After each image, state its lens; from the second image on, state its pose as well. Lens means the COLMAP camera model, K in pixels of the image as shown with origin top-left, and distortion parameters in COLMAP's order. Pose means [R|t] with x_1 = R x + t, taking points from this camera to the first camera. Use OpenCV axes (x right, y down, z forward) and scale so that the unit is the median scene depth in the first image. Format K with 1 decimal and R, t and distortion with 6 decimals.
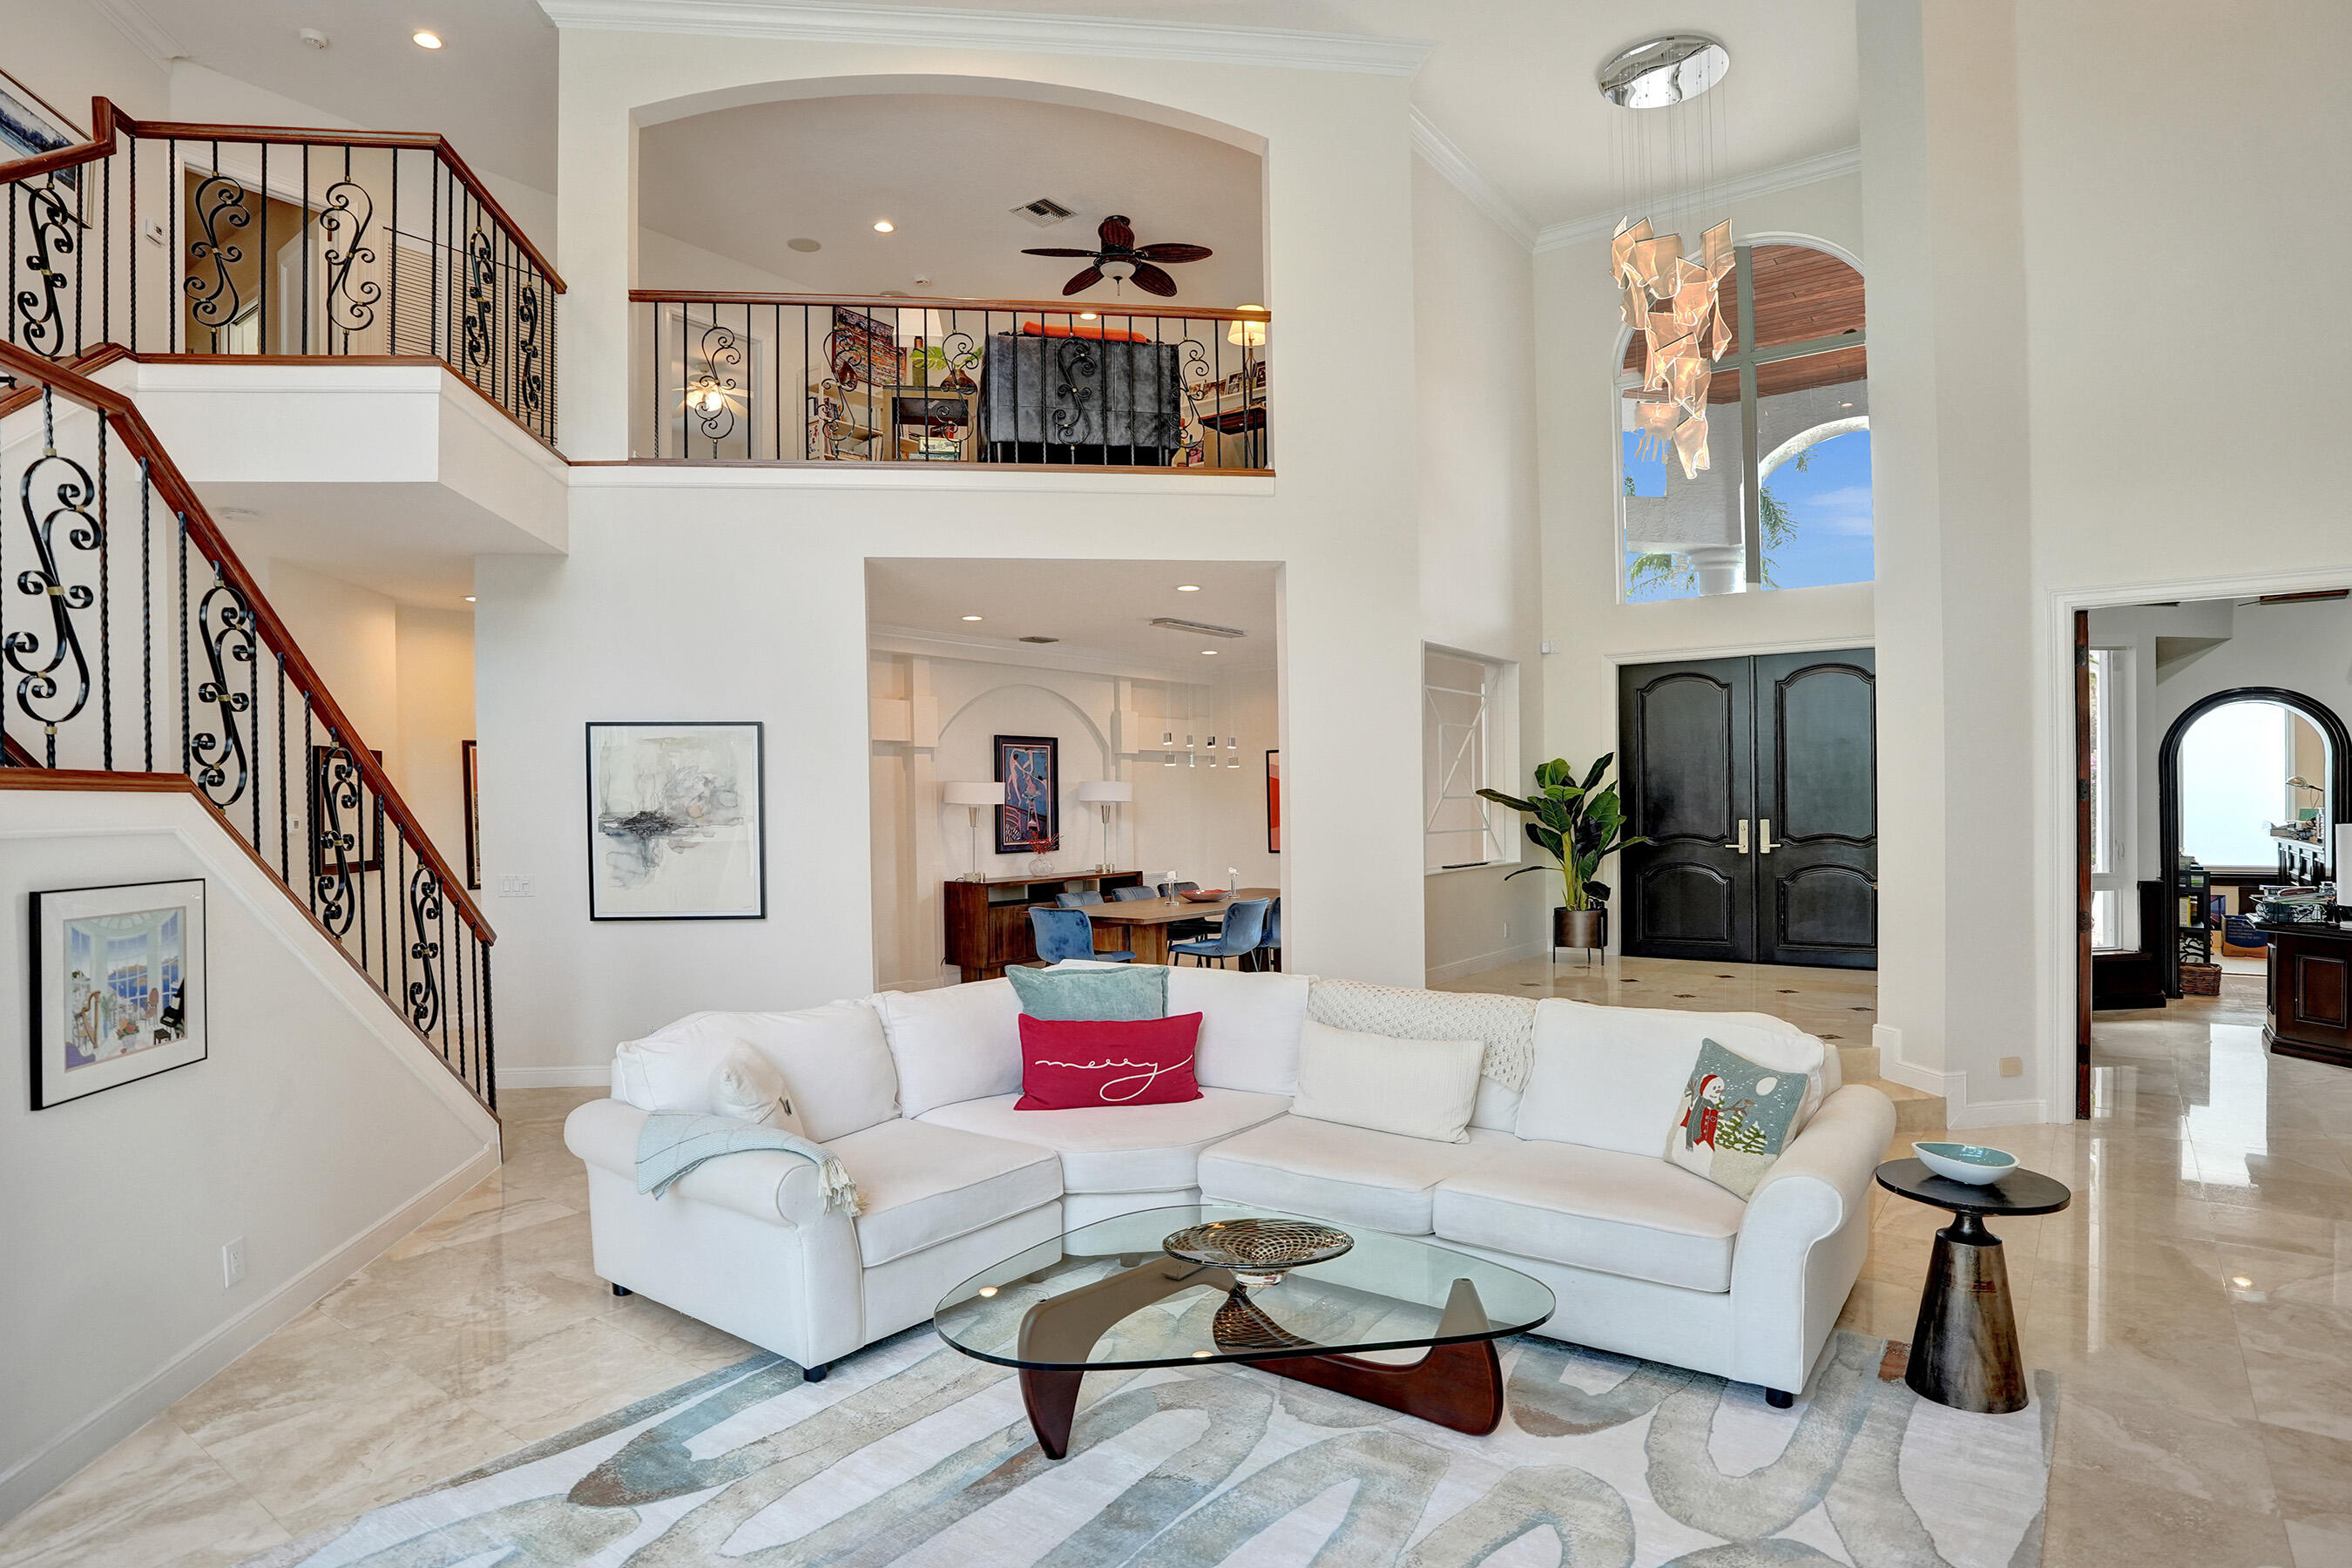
lens RADIAL K [[1276.4, 0, 1176.0], [0, 1276.4, 784.0], [0, 0, 1]] dist [-0.001313, -0.000041]
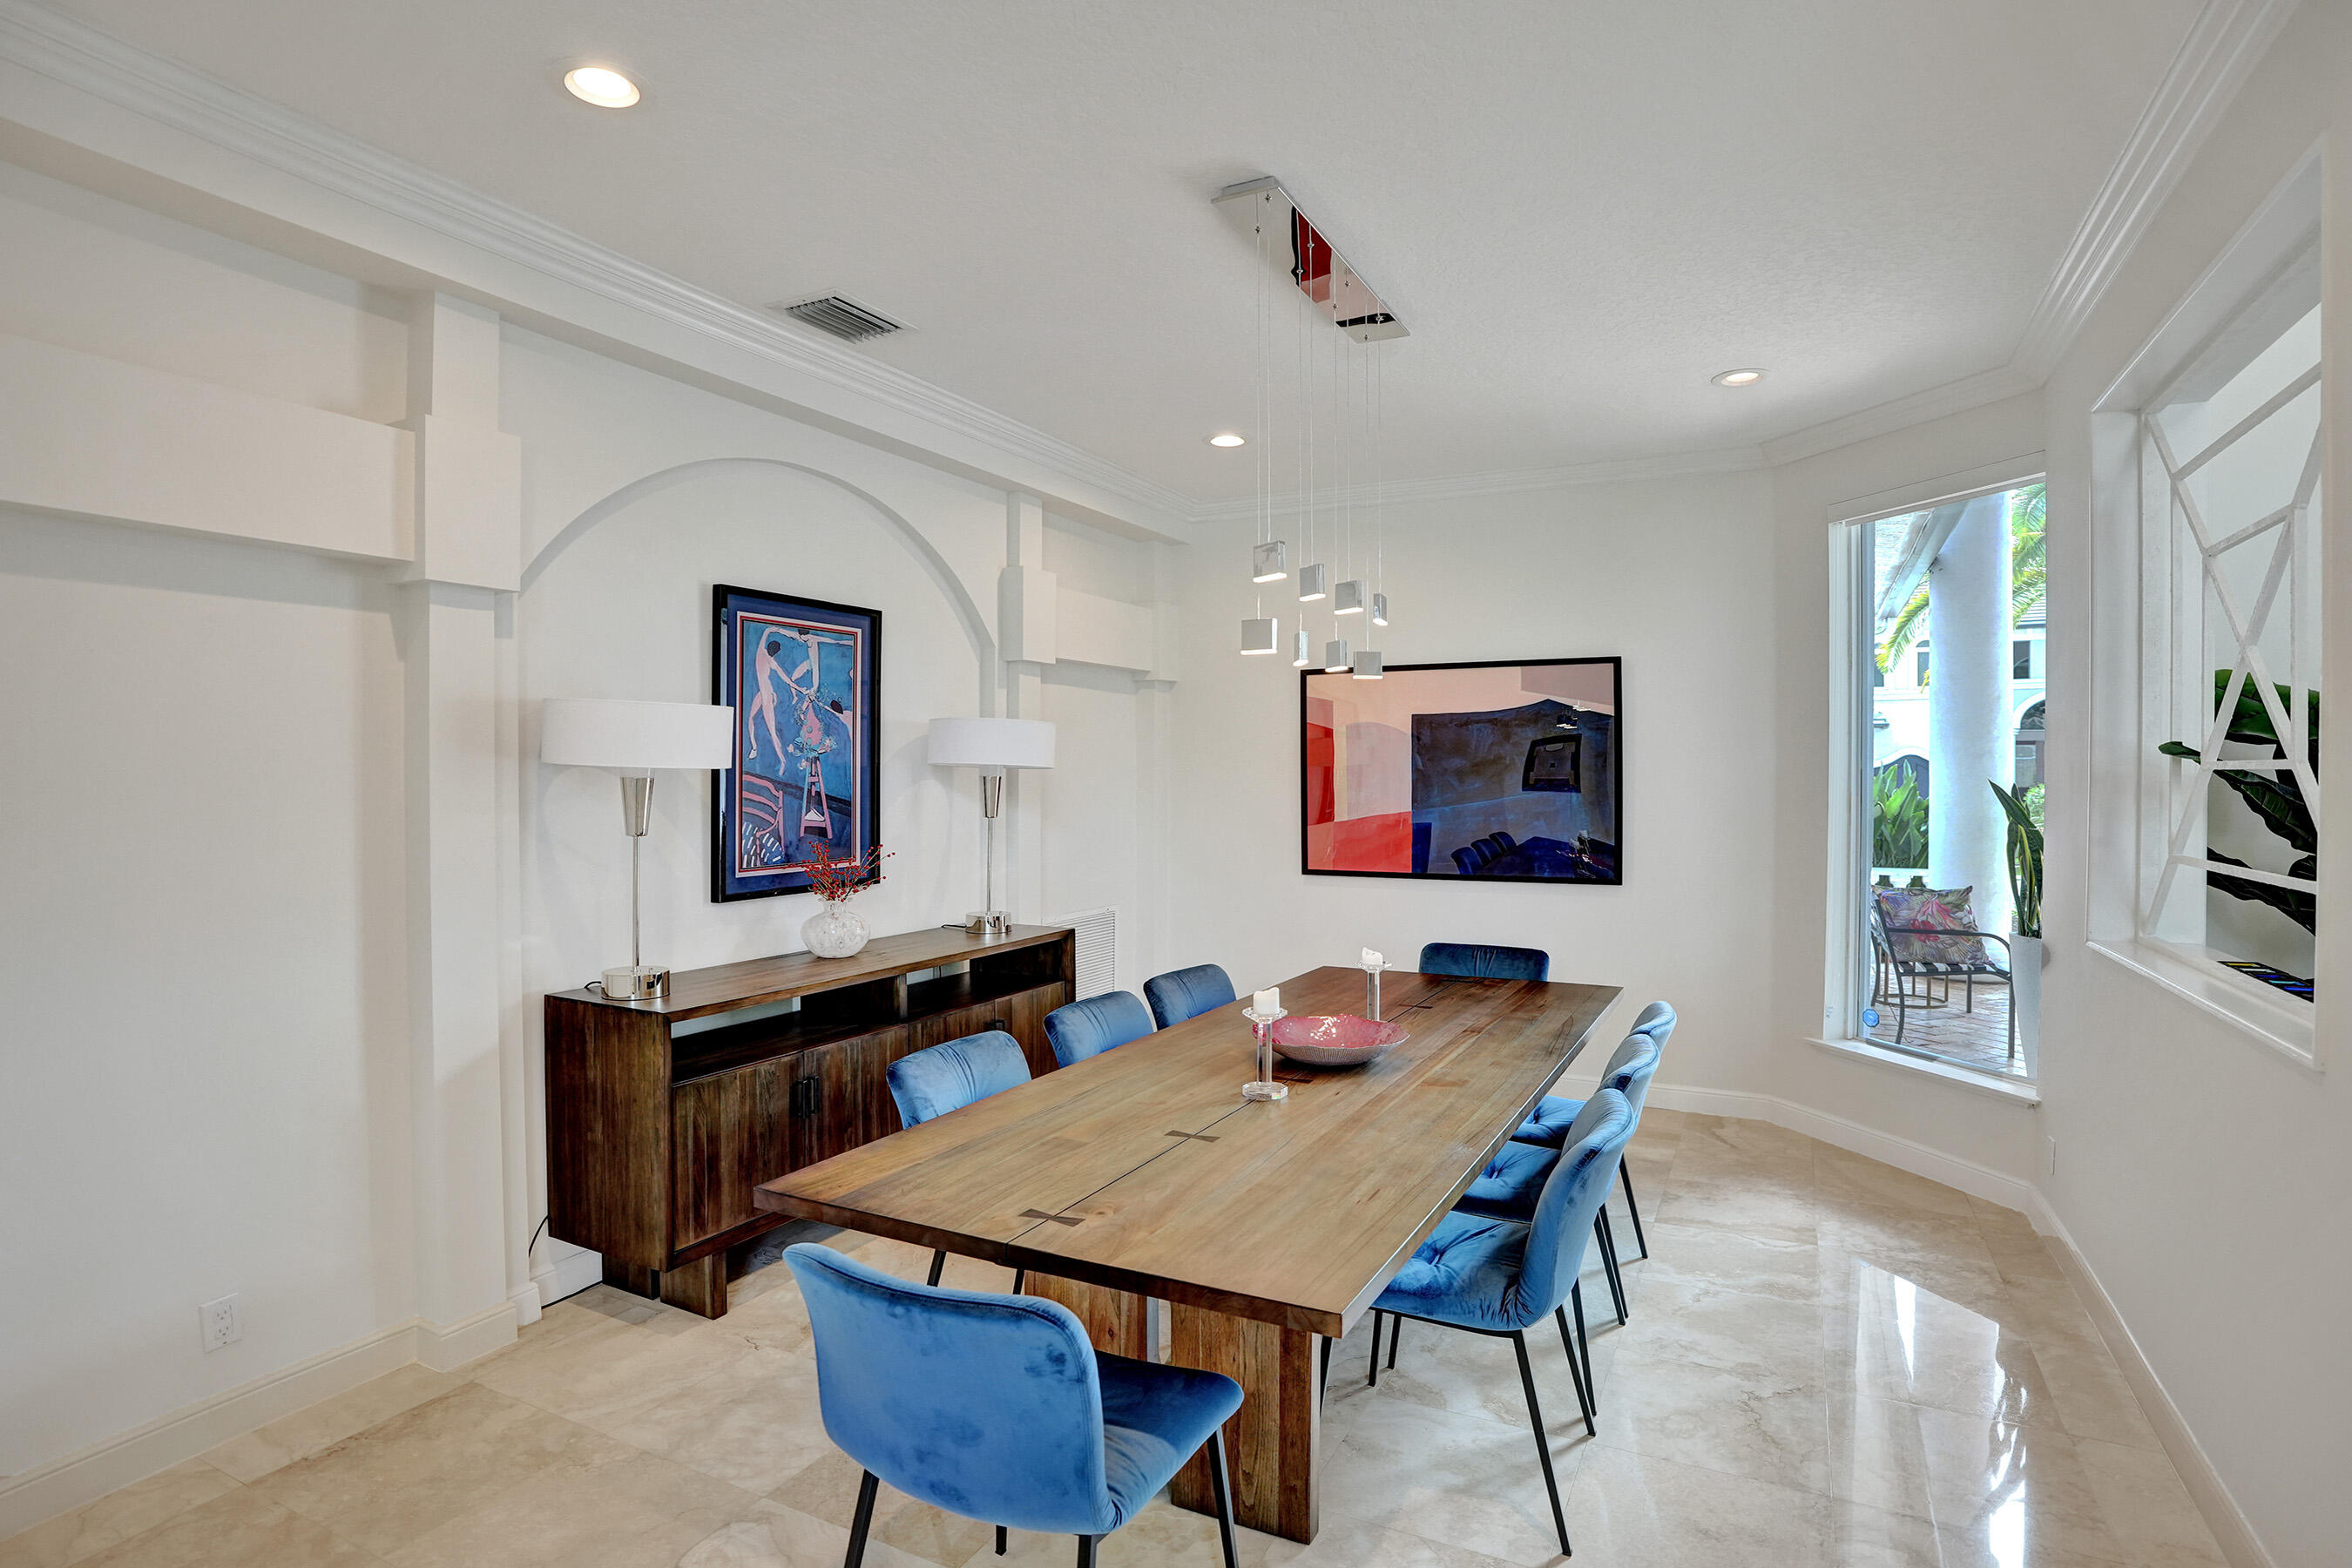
lens RADIAL K [[1156.8, 0, 1179.9], [0, 1156.8, 758.2], [0, 0, 1]] dist [-0.079557, -0.000054]
pose [[0.981723, 0.019927, 0.189269, -0.069179], [-0.021262, 0.999761, 0.005026, 0.007754], [-0.189123, -0.008958, 0.981912, 0.632963]]
